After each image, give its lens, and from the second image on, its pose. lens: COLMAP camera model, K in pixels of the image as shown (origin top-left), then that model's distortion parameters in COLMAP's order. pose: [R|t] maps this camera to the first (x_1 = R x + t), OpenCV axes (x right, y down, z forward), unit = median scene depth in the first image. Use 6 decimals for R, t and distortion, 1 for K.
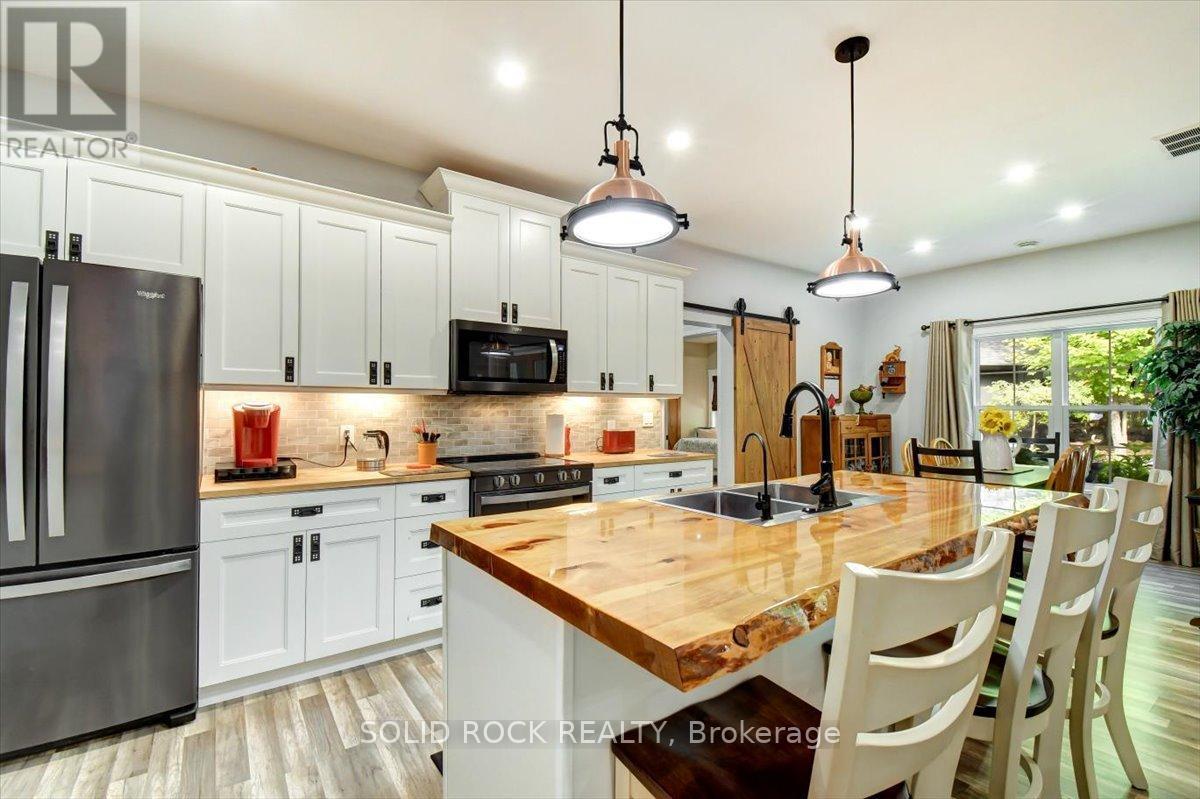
lens RADIAL K [[526.7, 0, 602.2], [0, 526.7, 404.9], [0, 0, 1]] dist [0.015170, -0.012748]
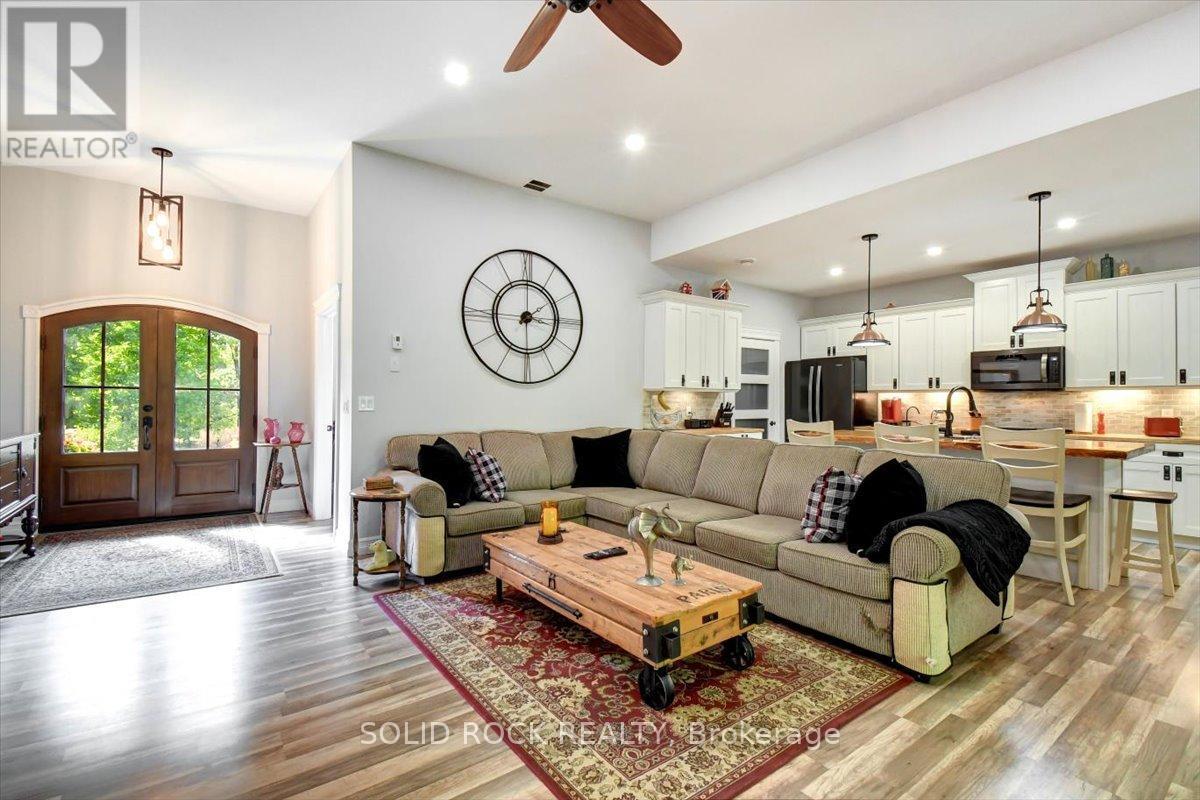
lens RADIAL K [[526.7, 0, 593.3], [0, 526.7, 397.6], [0, 0, 1]] dist [0.015170, -0.012748]
pose [[0.002203, -0.014836, -0.999888, 1.334485], [0.001161, 0.999889, -0.014833, 0.022653], [0.999997, -0.001128, 0.002220, -0.299771]]
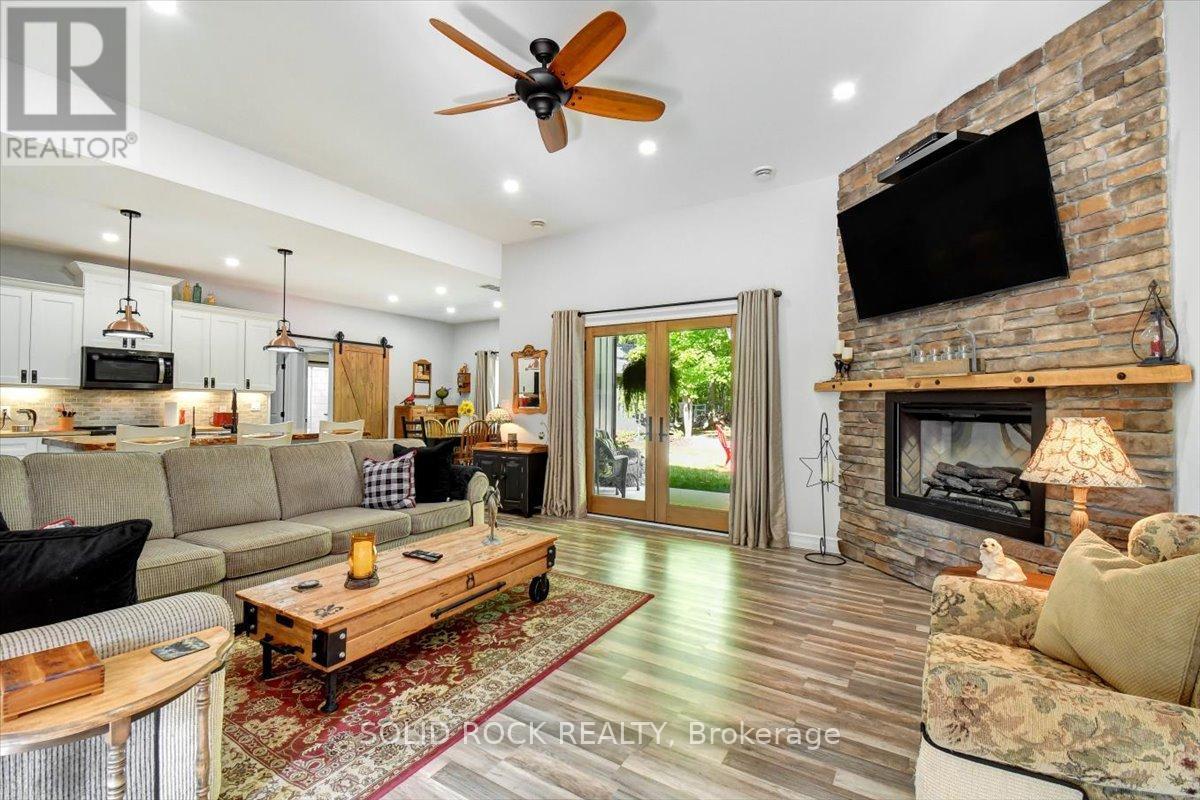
lens RADIAL K [[526.7, 0, 605.5], [0, 526.7, 398.9], [0, 0, 1]] dist [0.015170, -0.012748]
pose [[0.920201, 0.009905, 0.391320, 0.525670], [-0.007991, 0.999947, -0.006519, 0.008474], [-0.391364, 0.002872, 0.920231, -1.087021]]
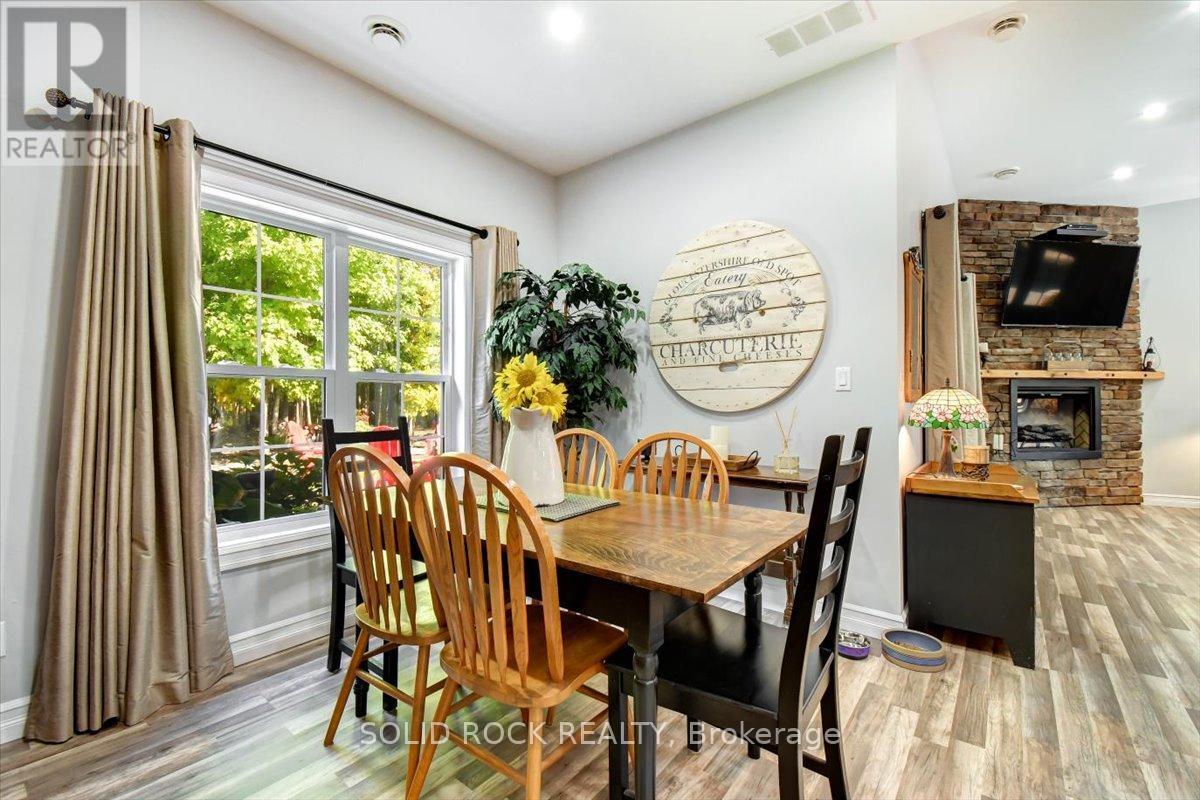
lens RADIAL K [[526.7, 0, 598.0], [0, 526.7, 393.1], [0, 0, 1]] dist [0.015170, -0.012748]
pose [[-0.292677, 0.008040, 0.956177, 0.374839], [0.000369, 0.999966, -0.008295, 0.035110], [-0.956211, -0.002075, -0.292670, 1.216081]]
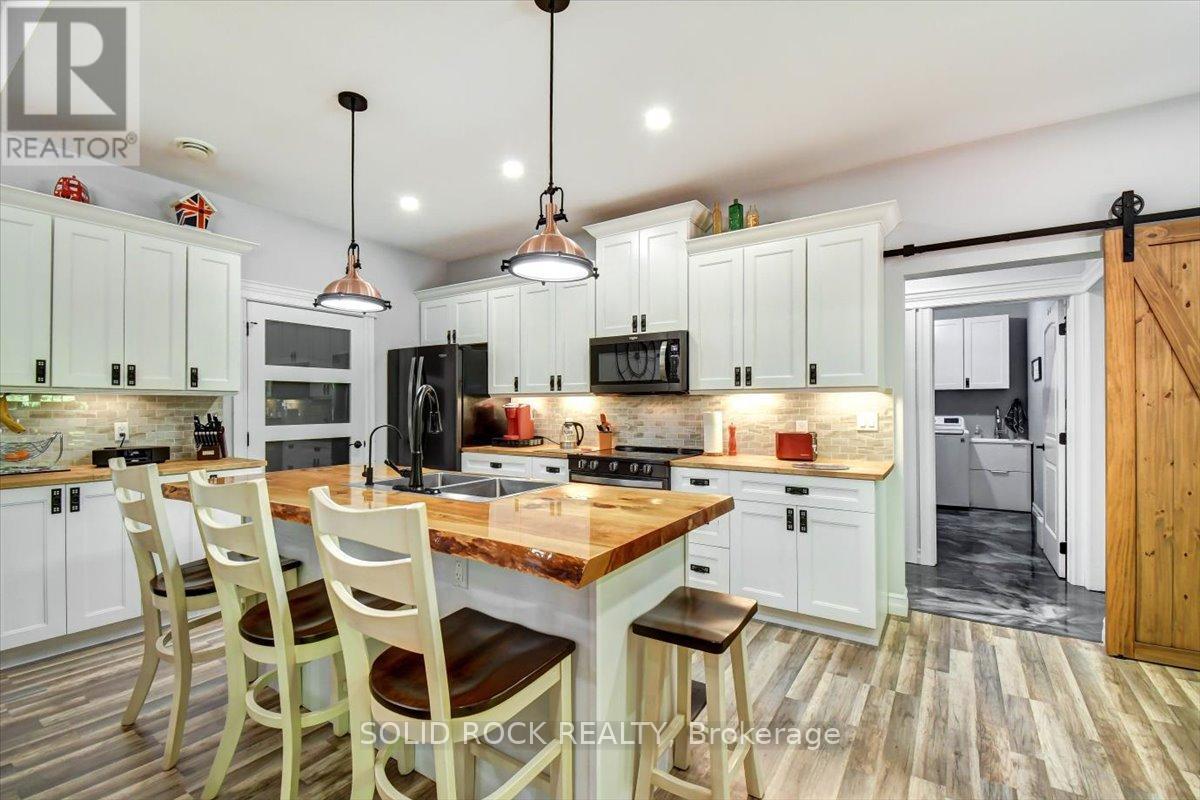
lens RADIAL K [[526.7, 0, 593.2], [0, 526.7, 404.4], [0, 0, 1]] dist [0.015170, -0.012748]
pose [[0.346682, -0.009224, -0.937937, 0.779336], [0.006418, 0.999952, -0.007462, 0.008844], [0.937961, -0.003433, 0.346725, 0.458833]]
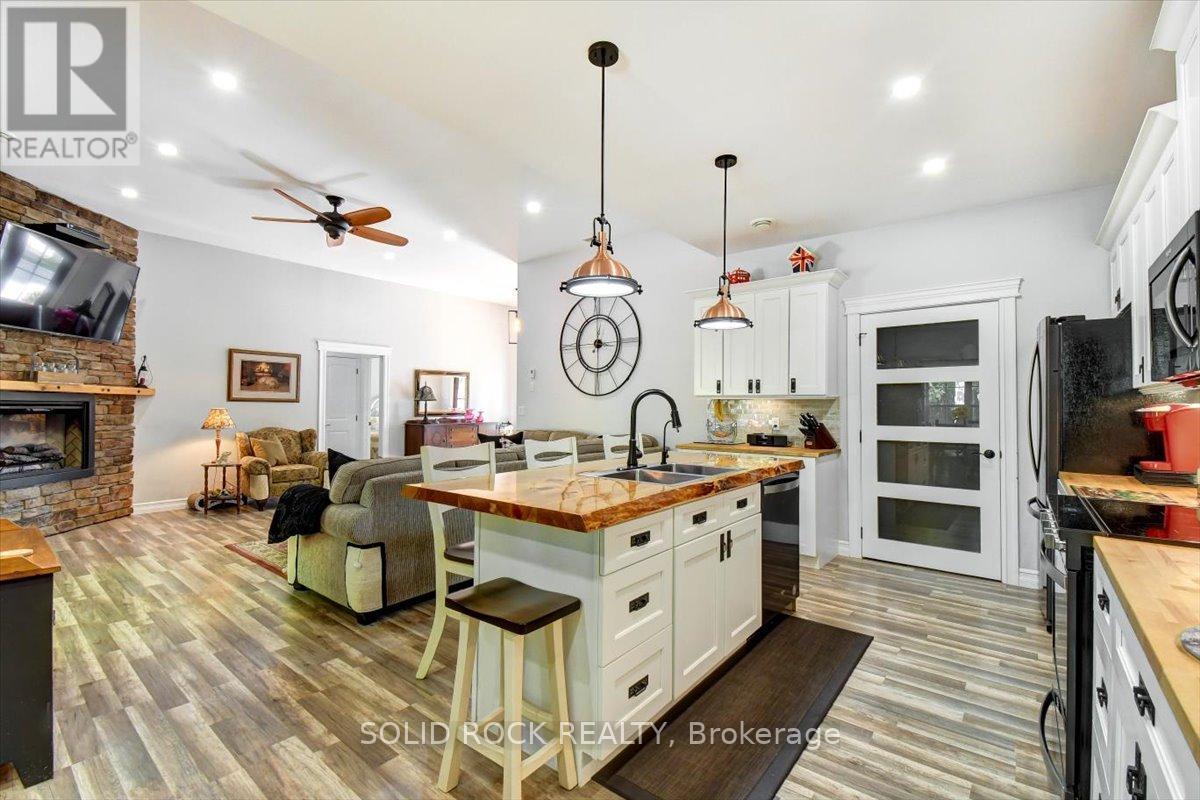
lens RADIAL K [[526.7, 0, 603.4], [0, 526.7, 401.5], [0, 0, 1]] dist [0.015170, -0.012748]
pose [[-0.964417, -0.014890, -0.263964, 0.430668], [-0.011214, 0.999818, -0.015428, 0.011833], [0.264146, -0.011919, -0.964409, 1.177537]]
